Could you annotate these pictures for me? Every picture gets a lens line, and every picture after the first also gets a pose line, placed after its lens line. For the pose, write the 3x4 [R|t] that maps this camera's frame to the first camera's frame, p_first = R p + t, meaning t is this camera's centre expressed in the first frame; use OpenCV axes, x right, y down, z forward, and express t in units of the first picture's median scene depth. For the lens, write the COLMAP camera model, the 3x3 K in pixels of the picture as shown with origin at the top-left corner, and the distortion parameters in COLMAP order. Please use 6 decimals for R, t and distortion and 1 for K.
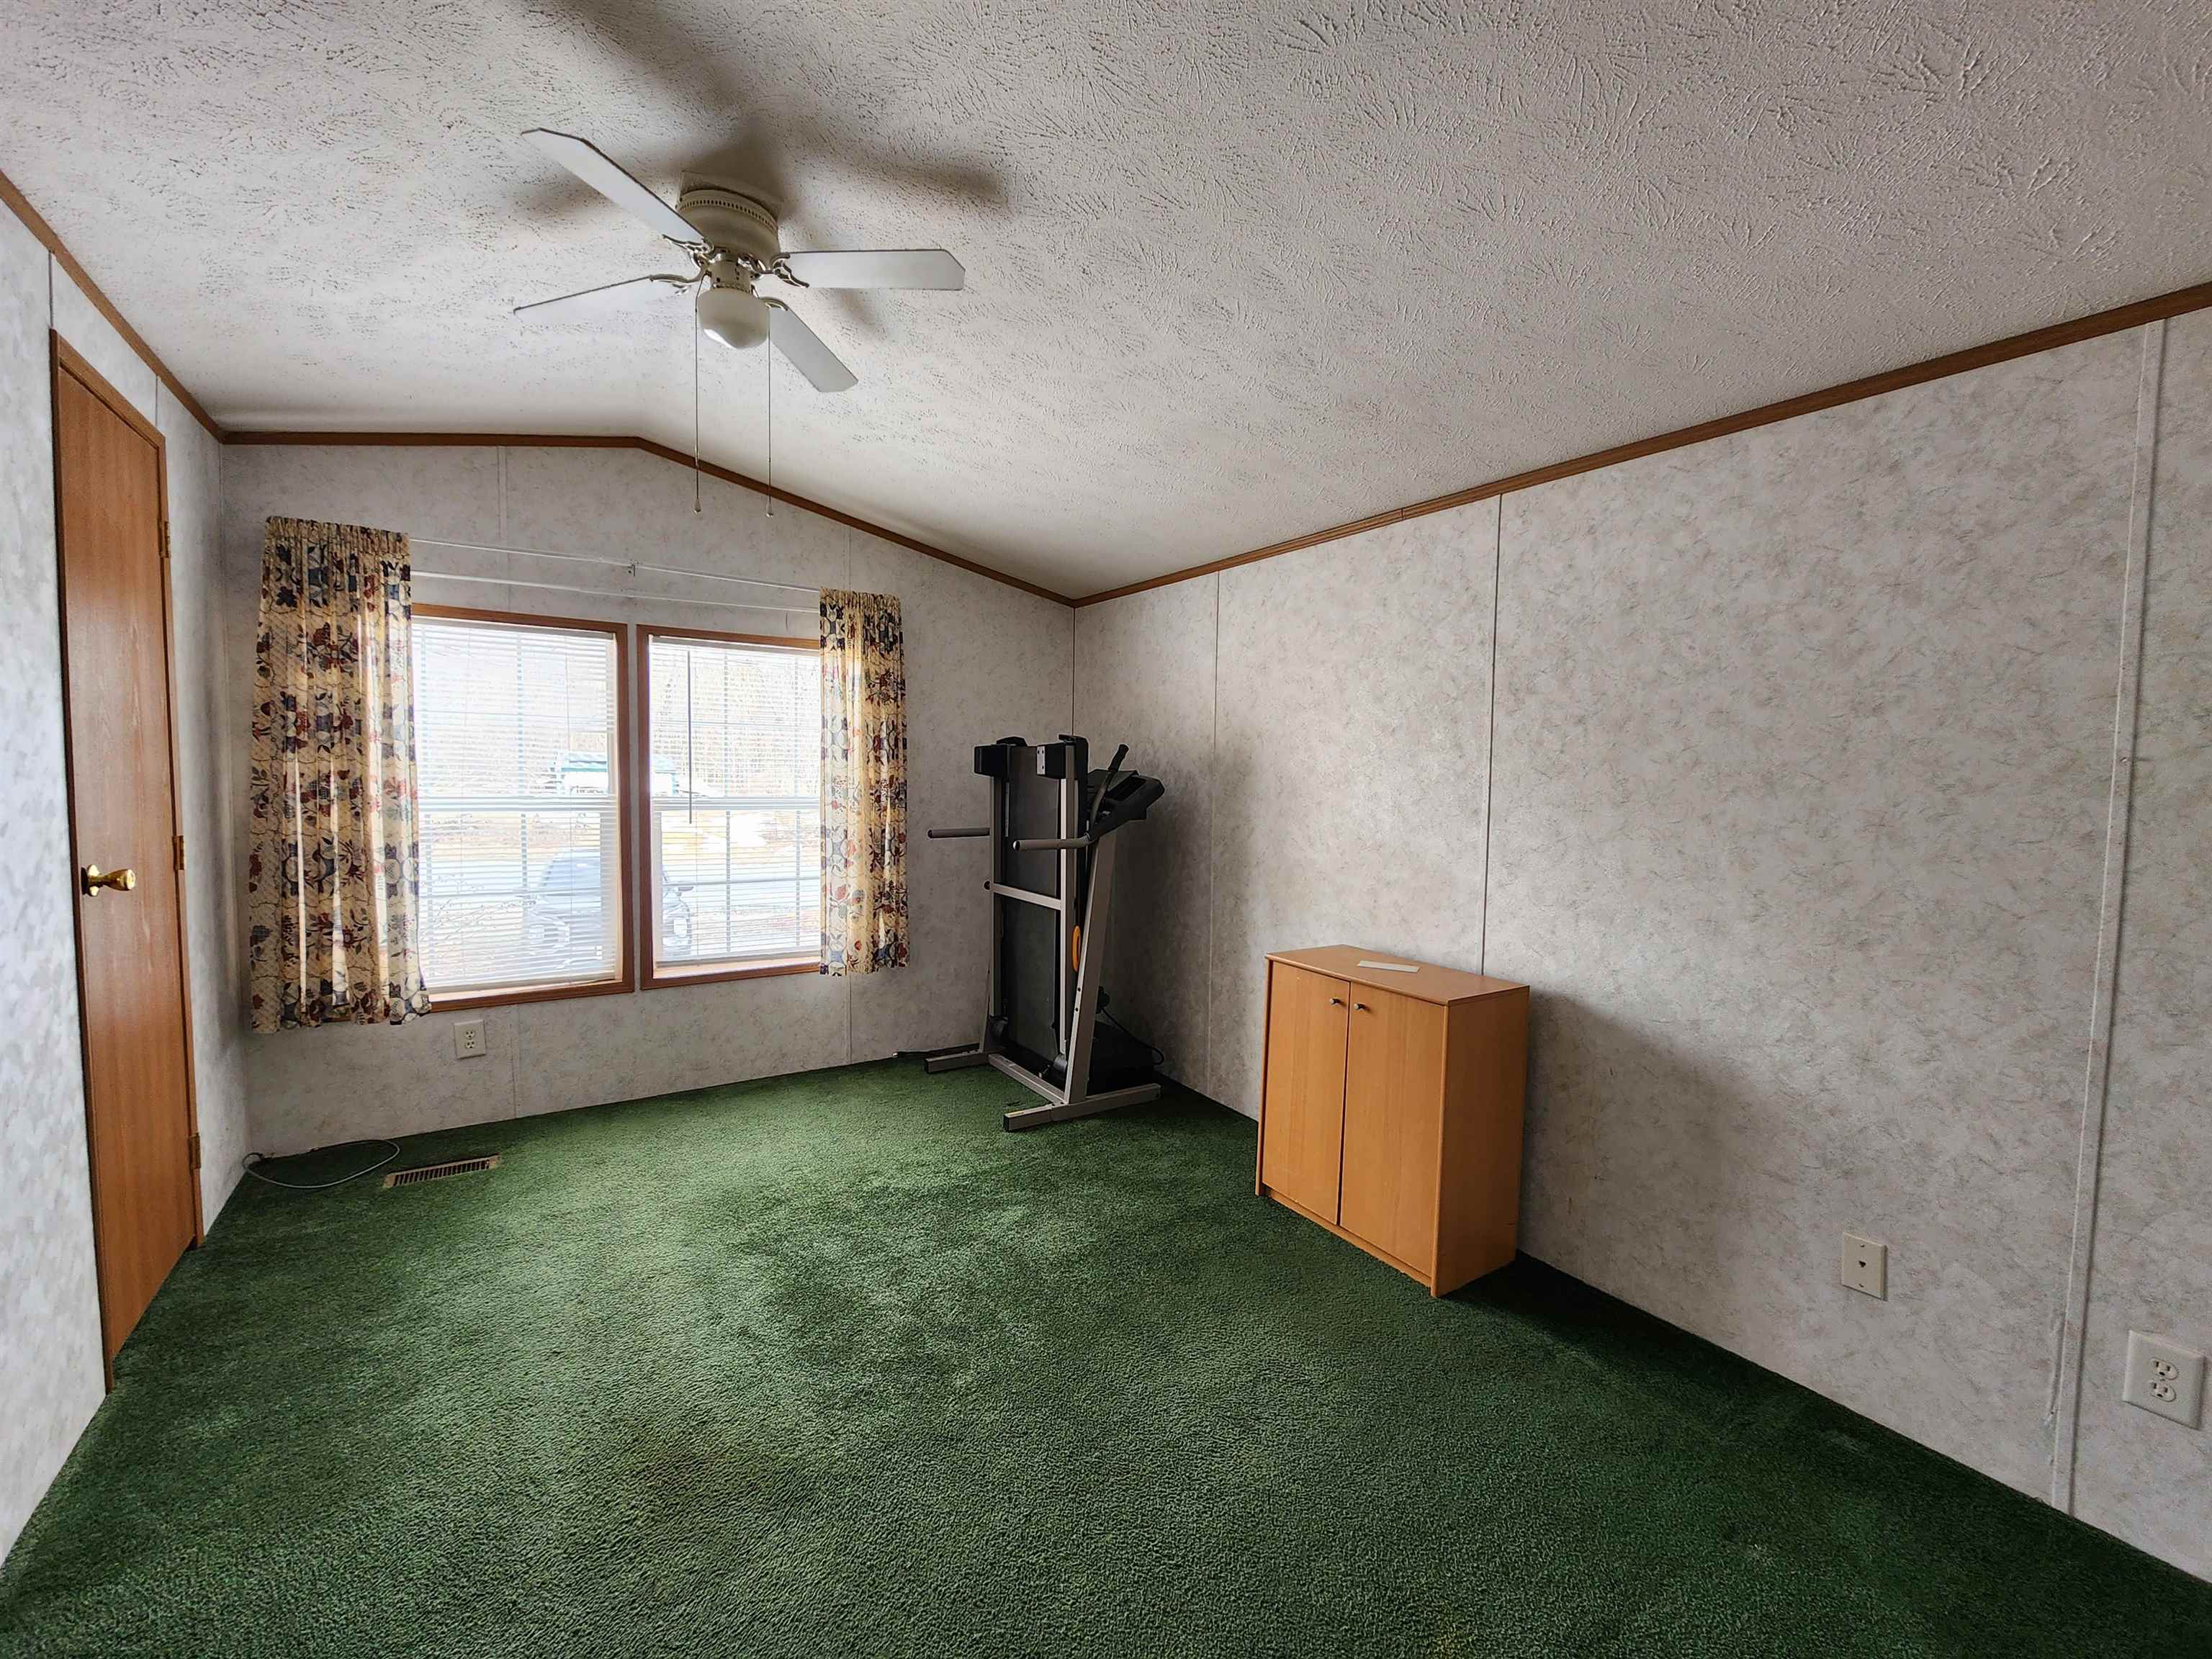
lens RADIAL K [[904.6, 0, 1106.9], [0, 904.6, 820.7], [0, 0, 1]] dist [0.001283, -0.000263]
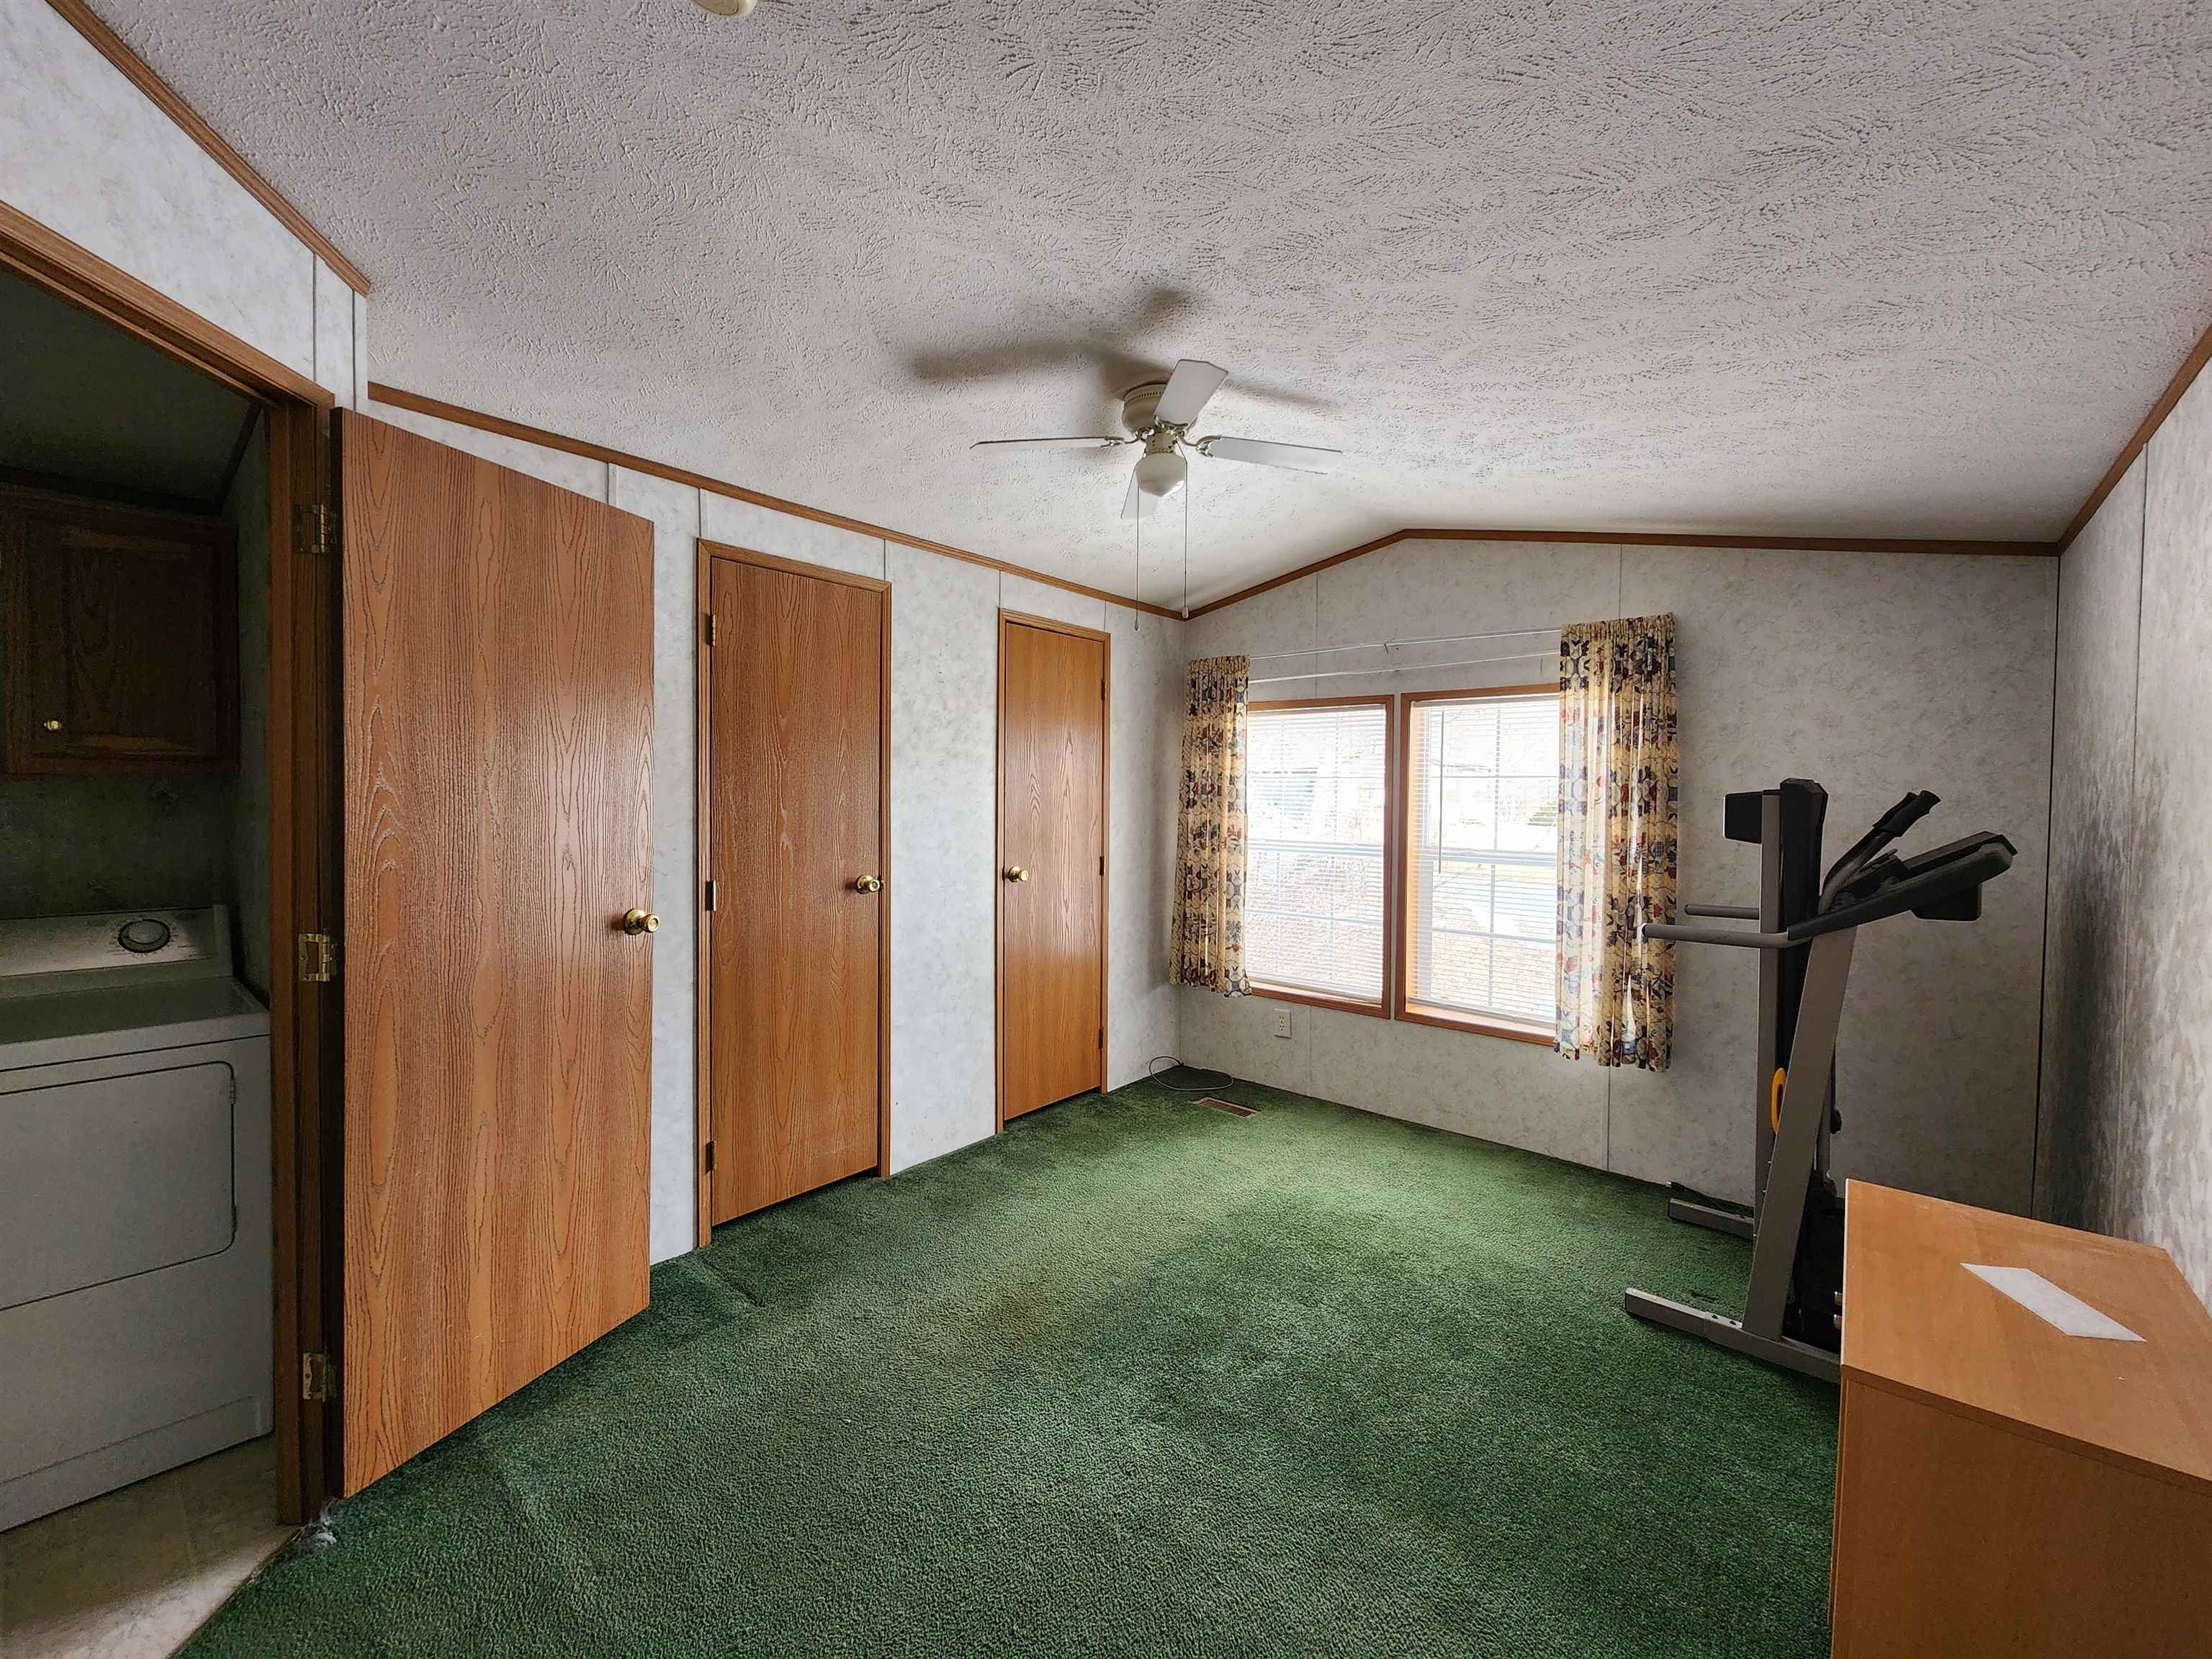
lens RADIAL K [[904.6, 0, 1108.2], [0, 904.6, 820.6], [0, 0, 1]] dist [0.001283, -0.000263]
pose [[0.290040, 0.013225, -0.956923, 0.459669], [-0.062317, 0.998043, -0.005095, -0.030225], [0.954983, 0.061111, 0.290296, 0.335221]]
